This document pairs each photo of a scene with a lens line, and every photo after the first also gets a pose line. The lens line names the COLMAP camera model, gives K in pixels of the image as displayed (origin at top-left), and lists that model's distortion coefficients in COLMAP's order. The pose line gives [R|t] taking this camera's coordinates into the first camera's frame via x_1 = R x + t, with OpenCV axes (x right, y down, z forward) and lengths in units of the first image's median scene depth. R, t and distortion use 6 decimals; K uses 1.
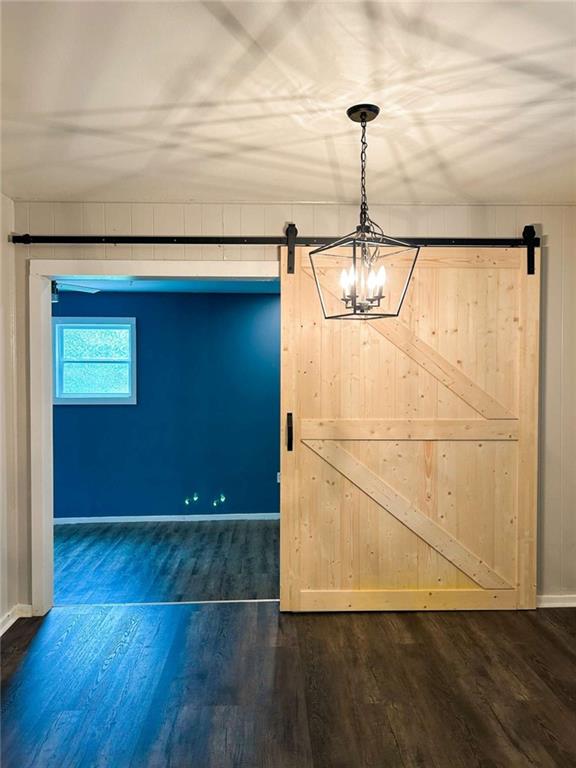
lens RADIAL K [[578.0, 0, 285.3], [0, 578.0, 389.4], [0, 0, 1]] dist [0.042871, -0.046896]
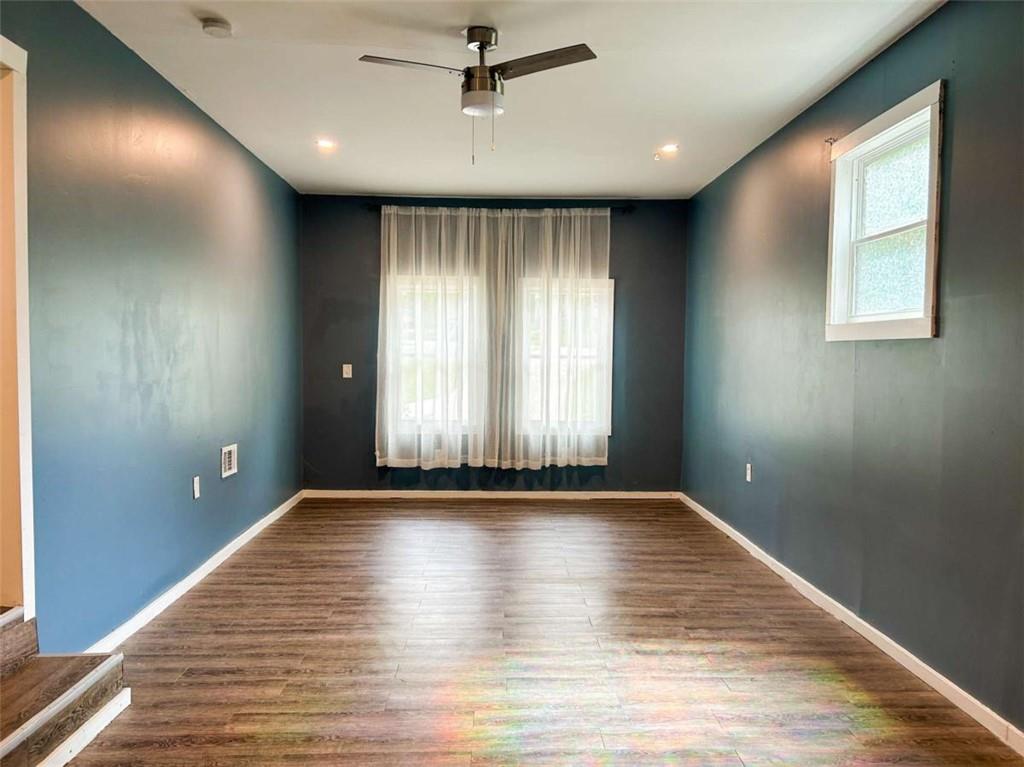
lens RADIAL K [[770.7, 0, 513.1], [0, 770.7, 388.7], [0, 0, 1]] dist [0.042871, -0.046896]
pose [[-0.011360, 0.047249, -0.998819, 0.440686], [-0.034572, 0.998267, 0.047616, 0.090529], [0.999338, 0.035073, -0.009707, 1.625342]]
